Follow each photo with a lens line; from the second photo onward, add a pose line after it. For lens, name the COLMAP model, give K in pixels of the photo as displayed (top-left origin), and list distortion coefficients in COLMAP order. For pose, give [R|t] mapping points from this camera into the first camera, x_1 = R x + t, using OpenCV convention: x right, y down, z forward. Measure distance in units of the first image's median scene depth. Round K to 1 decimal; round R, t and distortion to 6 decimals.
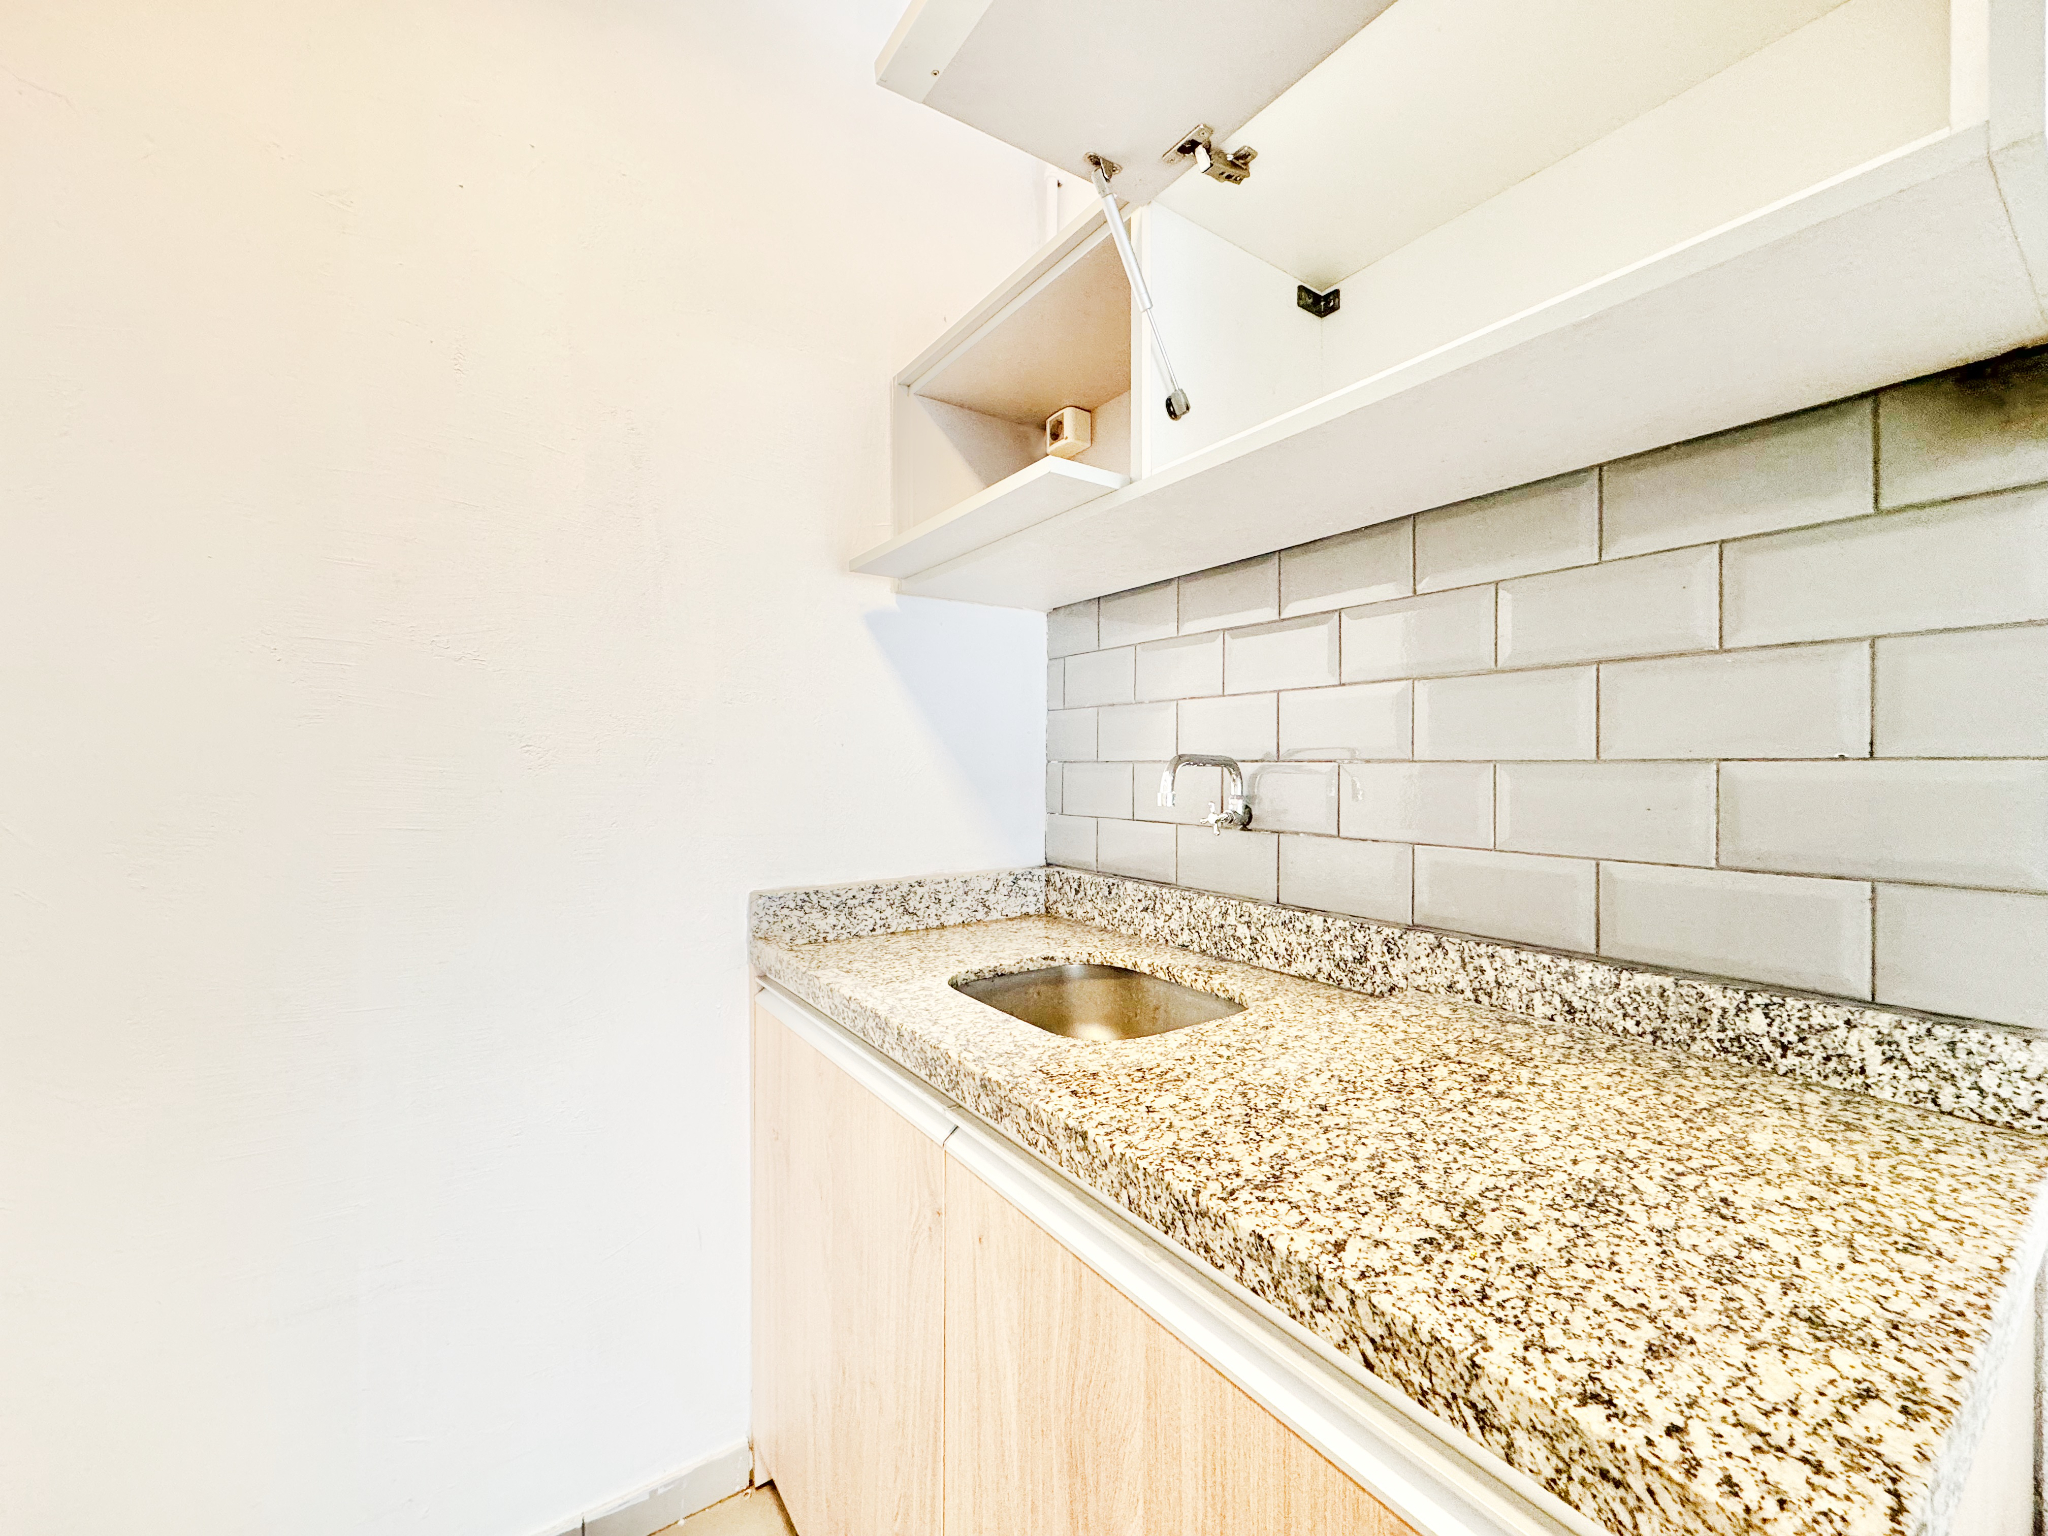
lens RADIAL K [[809.4, 0, 1024.0], [0, 809.4, 768.0], [0, 0, 1]] dist [0.001141, 0.000086]
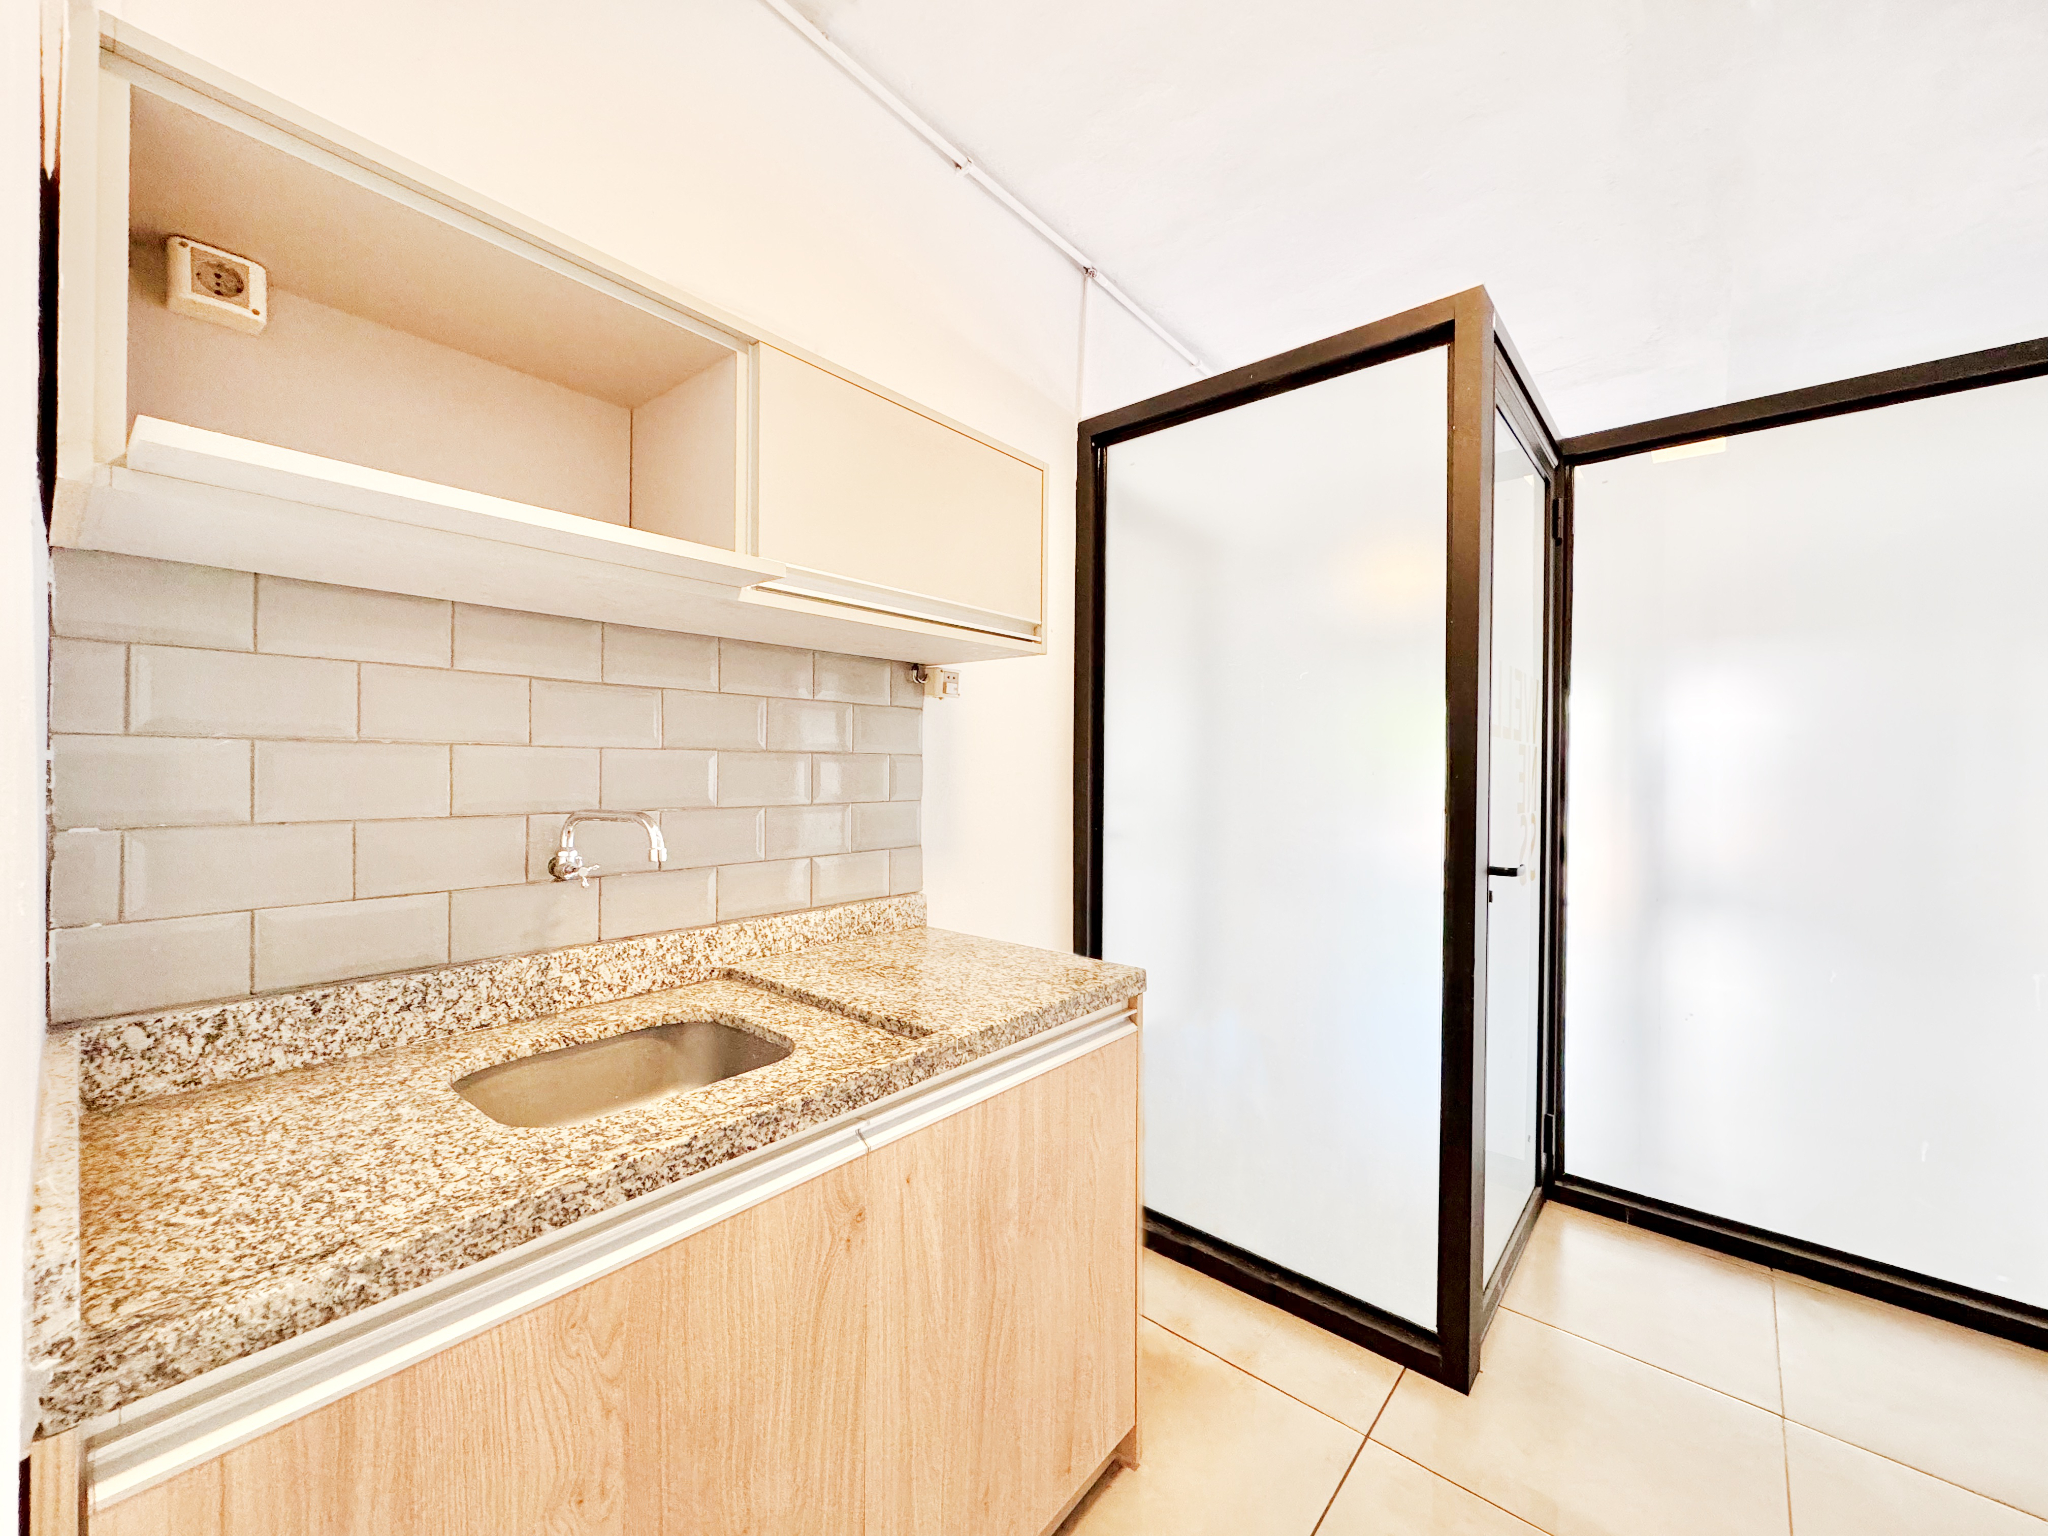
lens RADIAL K [[809.4, 0, 1024.0], [0, 809.4, 768.0], [0, 0, 1]] dist [0.001141, 0.000086]
pose [[-0.265065, -0.006163, 0.964211, -1.057481], [-0.005823, 0.999972, 0.004791, -0.089755], [-0.964213, -0.004344, -0.265094, 0.876215]]
